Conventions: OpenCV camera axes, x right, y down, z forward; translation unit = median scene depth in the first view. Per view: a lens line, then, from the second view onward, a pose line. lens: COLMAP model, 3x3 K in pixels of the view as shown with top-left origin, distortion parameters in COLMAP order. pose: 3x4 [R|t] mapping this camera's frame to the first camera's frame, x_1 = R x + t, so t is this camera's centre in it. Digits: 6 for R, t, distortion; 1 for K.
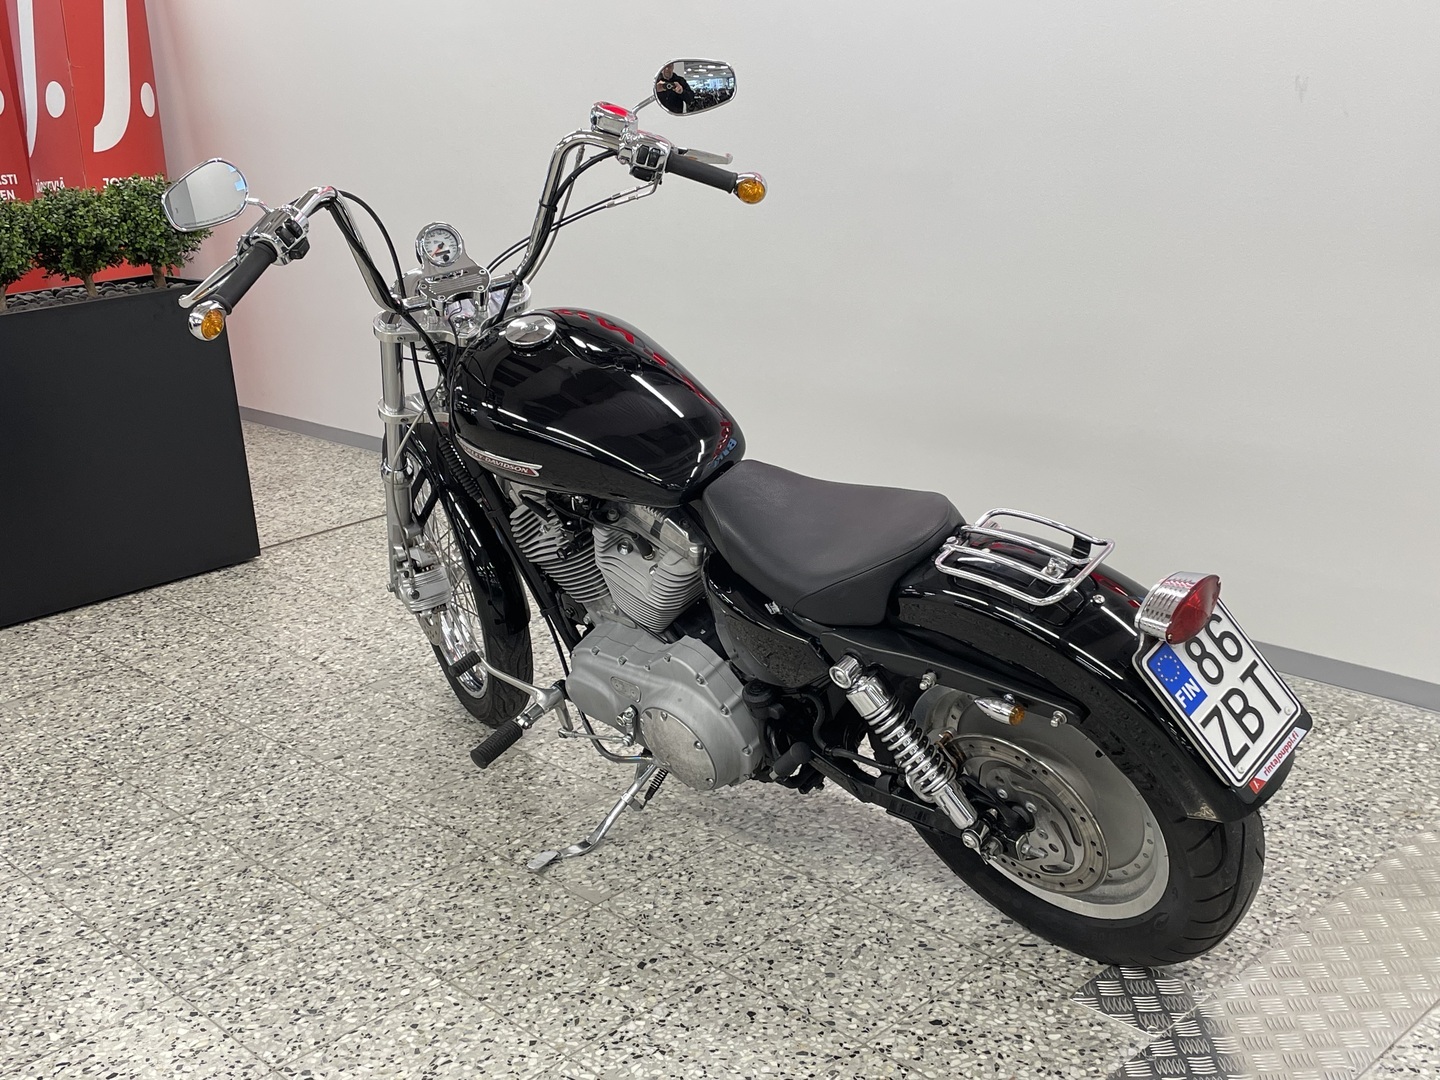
lens RADIAL K [[1650.1, 0, 718.0], [0, 1650.1, 525.5], [0, 0, 1]] dist [0.102717, -0.150980]
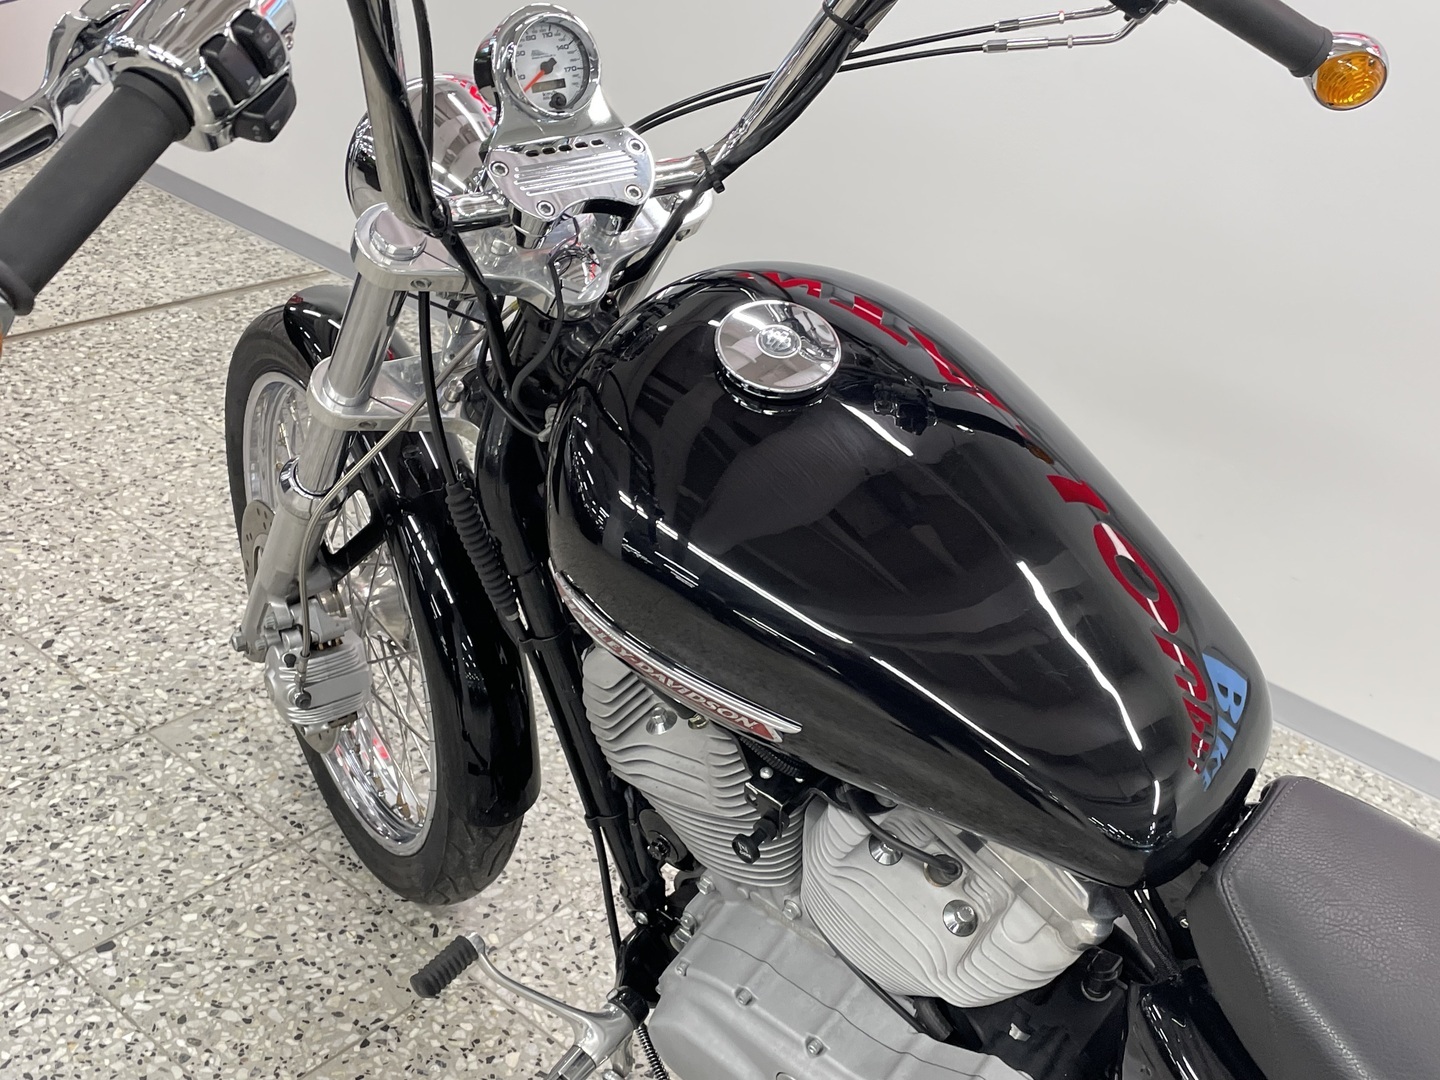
lens RADIAL K [[1650.4, 0, 721.4], [0, 1650.4, 534.0], [0, 0, 1]] dist [0.104981, -0.158269]
pose [[0.972313, 0.117000, 0.202282, -0.202934], [-0.155288, 0.970360, 0.185169, -0.146133], [-0.174622, -0.211454, 0.961662, 0.608577]]
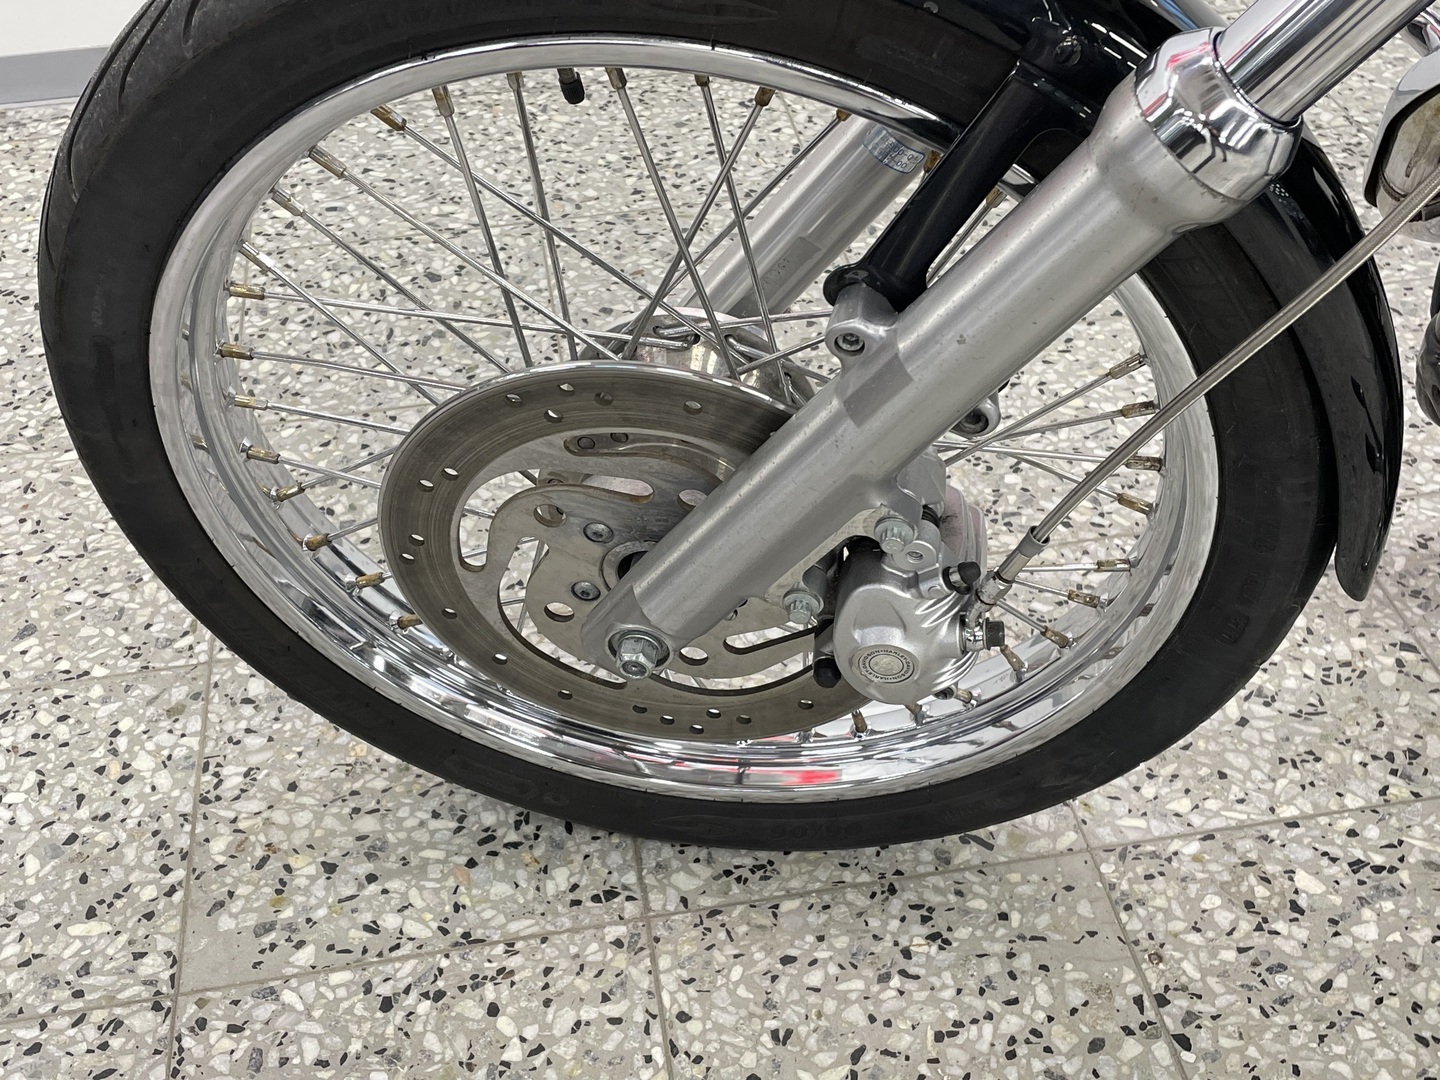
lens RADIAL K [[1684.7, 0, 727.3], [0, 1684.7, 530.2], [0, 0, 1]] dist [0.093830, -0.131391]
pose [[0.563567, -0.508099, 0.651328, -0.427552], [0.234342, 0.854409, 0.463755, -0.109875], [-0.792134, -0.108723, 0.600586, 1.074766]]
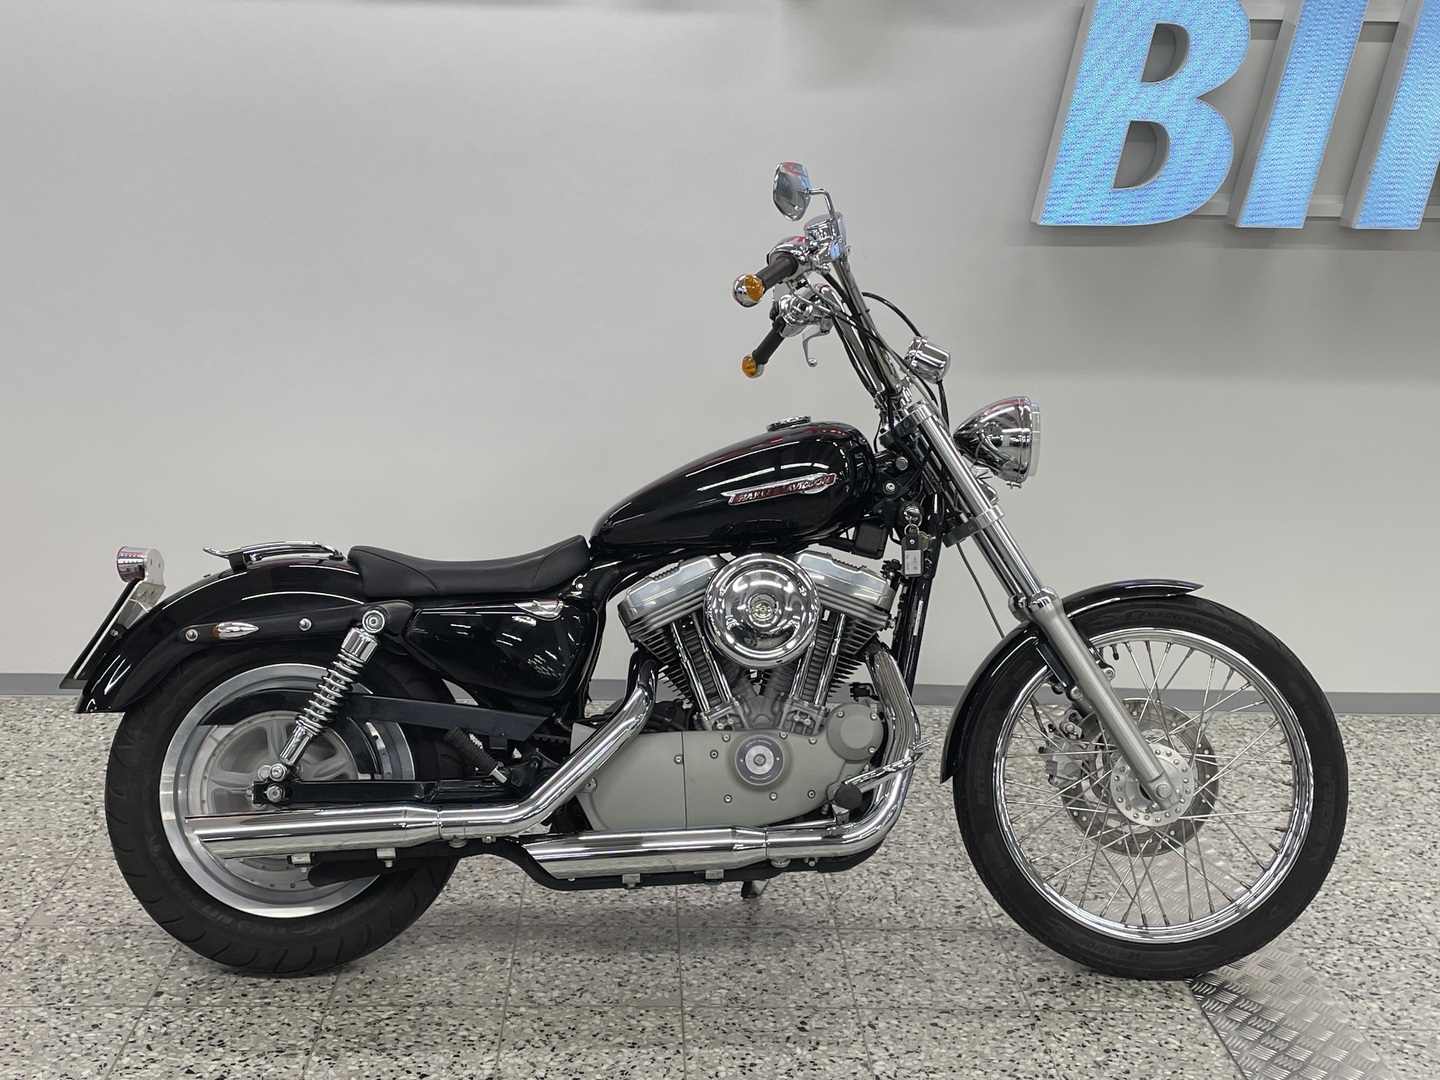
lens RADIAL K [[1742.3, 0, 700.4], [0, 1742.3, 547.3], [0, 0, 1]] dist [0.117444, -0.211138]
pose [[0.660102, -0.099889, 0.744505, -0.854711], [0.148362, 0.988932, 0.001141, -0.050037], [-0.736379, 0.109704, 0.667616, 0.248207]]
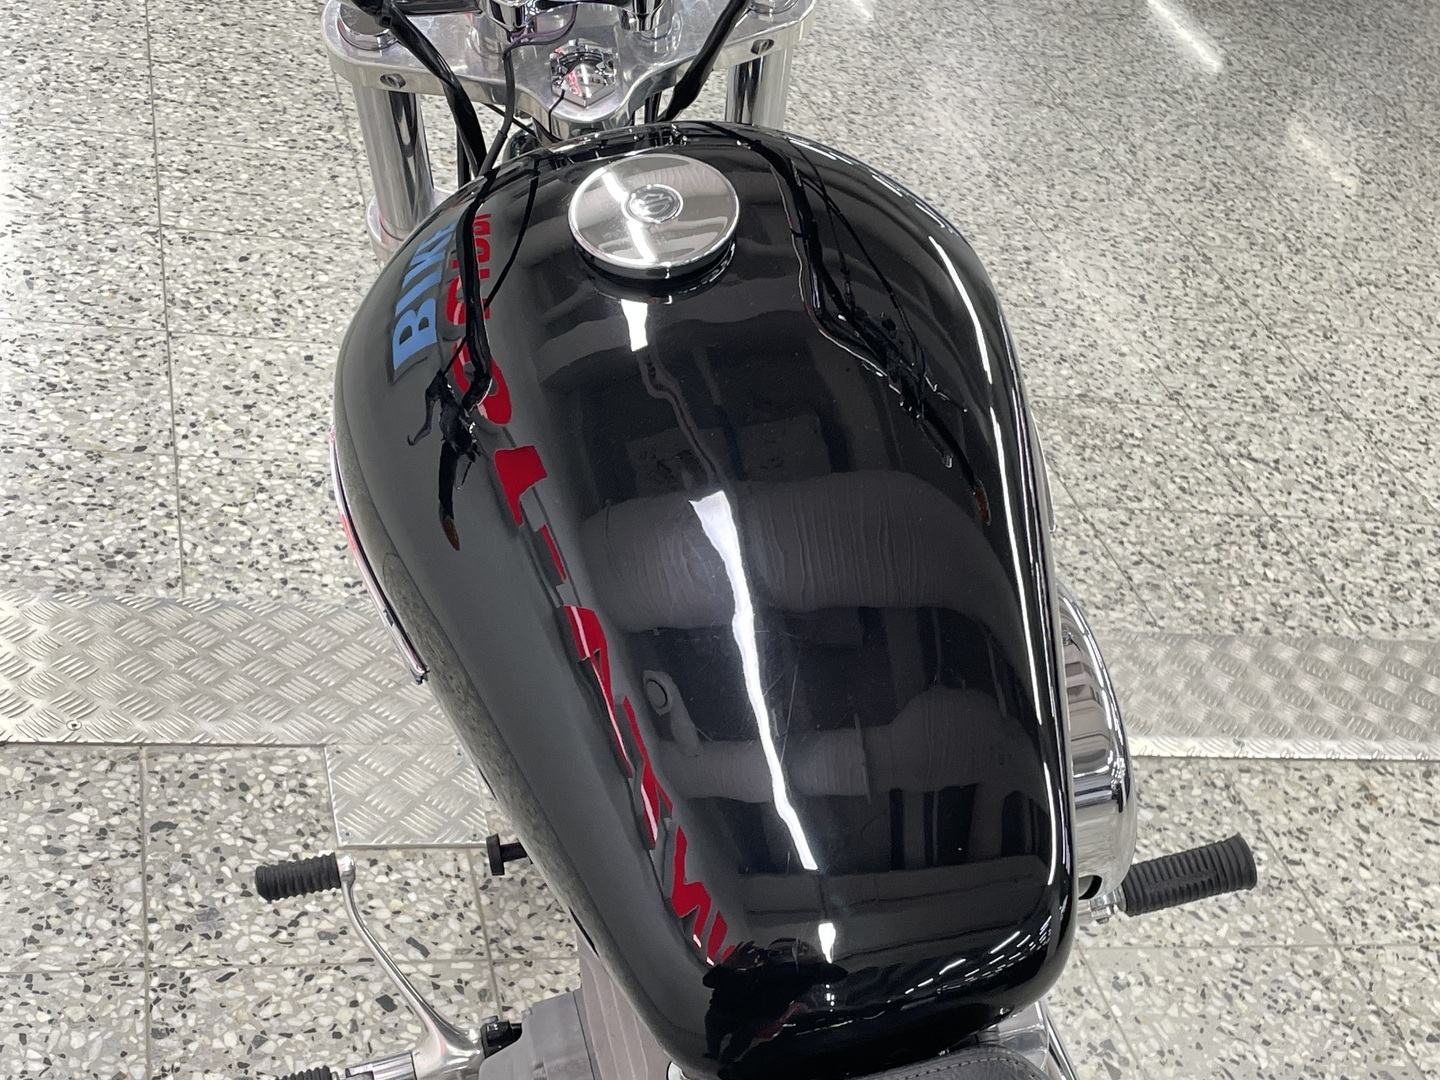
lens RADIAL K [[2081.7, 0, 728.8], [0, 2081.7, 544.2], [0, 0, 1]] dist [0.137875, -0.316824]
pose [[-0.863354, -0.368654, 0.344550, -0.102768], [-0.016415, 0.702976, 0.711024, -0.351365], [-0.504333, 0.608209, -0.612968, 1.239087]]
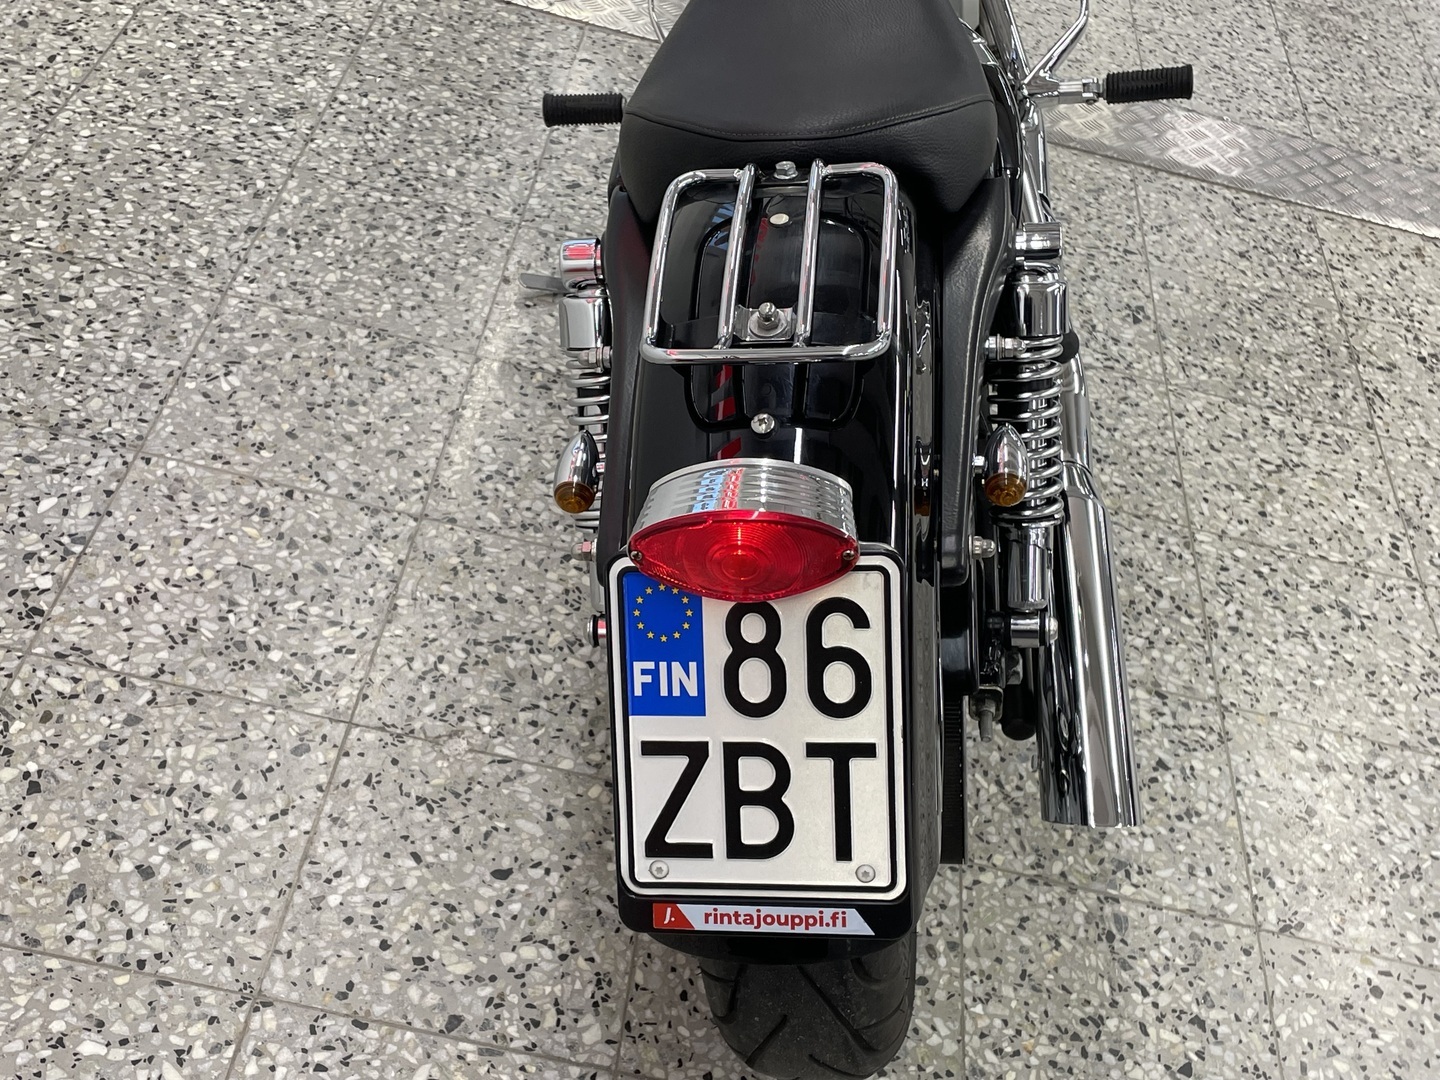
lens RADIAL K [[1742.3, 0, 700.4], [0, 1742.3, 547.3], [0, 0, 1]] dist [0.117444, -0.211138]
pose [[-0.646494, -0.574299, 0.502221, -0.413720], [0.042905, 0.629878, 0.775508, -0.357101], [-0.761711, 0.522910, -0.382572, 1.423941]]
